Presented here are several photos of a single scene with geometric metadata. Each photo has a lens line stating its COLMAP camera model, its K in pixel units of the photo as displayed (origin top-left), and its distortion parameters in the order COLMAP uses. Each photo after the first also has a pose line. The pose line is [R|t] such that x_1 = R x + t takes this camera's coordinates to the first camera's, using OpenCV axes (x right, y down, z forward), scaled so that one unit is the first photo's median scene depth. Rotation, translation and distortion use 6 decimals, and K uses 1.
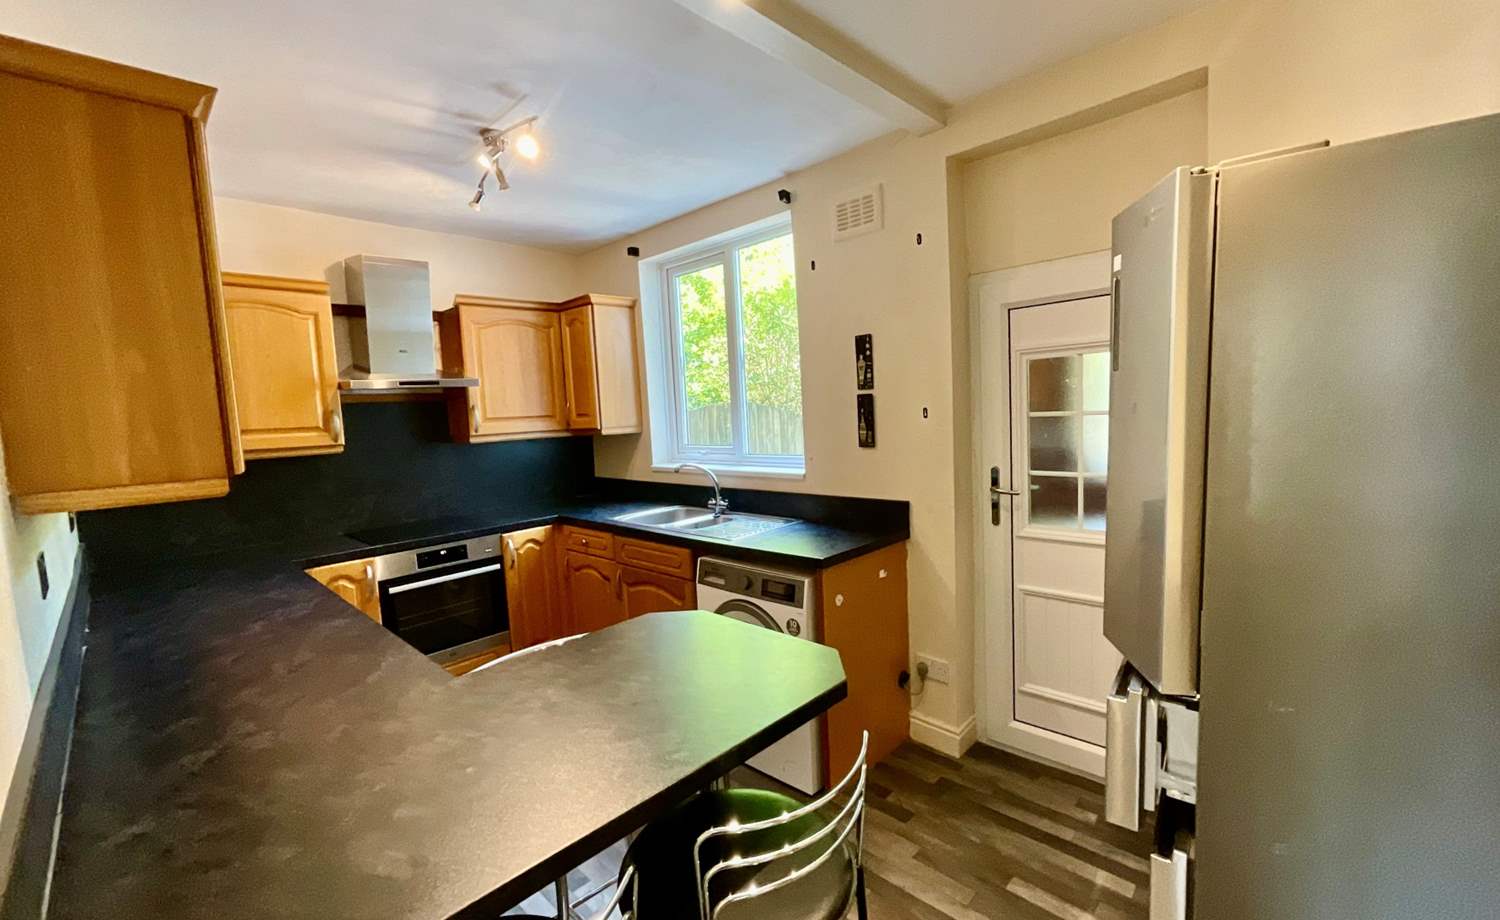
lens RADIAL K [[613.6, 0, 743.6], [0, 613.6, 463.8], [0, 0, 1]] dist [-0.005814, 0.000876]
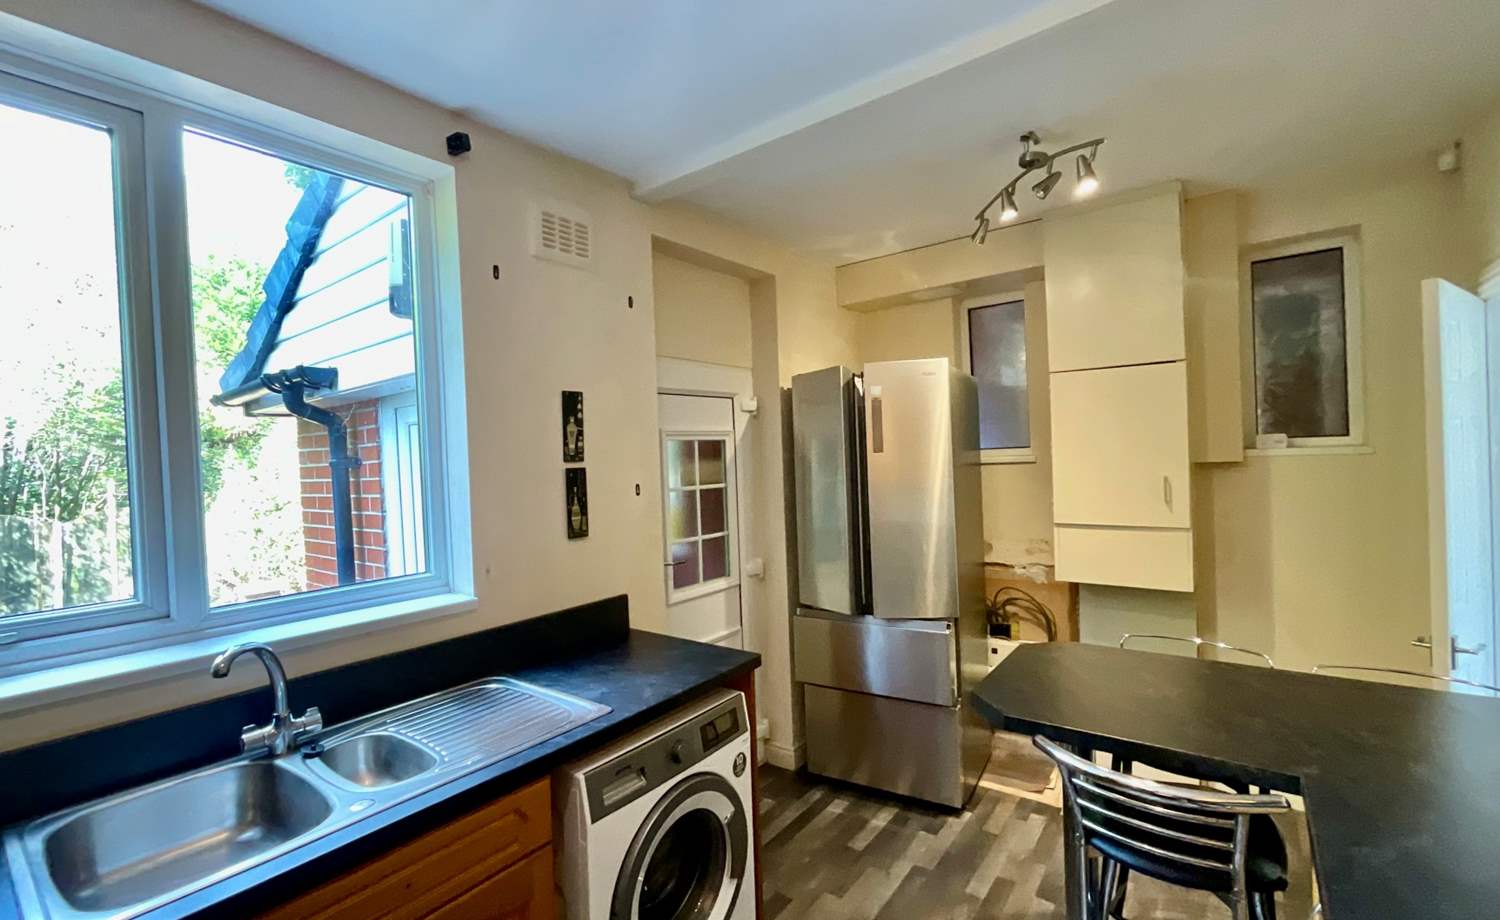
lens RADIAL K [[650.9, 0, 746.9], [0, 650.9, 464.2], [0, 0, 1]] dist [-0.019980, 0.000048]
pose [[-0.121634, 0.044682, 0.991569, -0.518173], [0.133108, 0.990697, -0.028315, -0.055810], [-0.983609, 0.128542, -0.126450, 0.736945]]
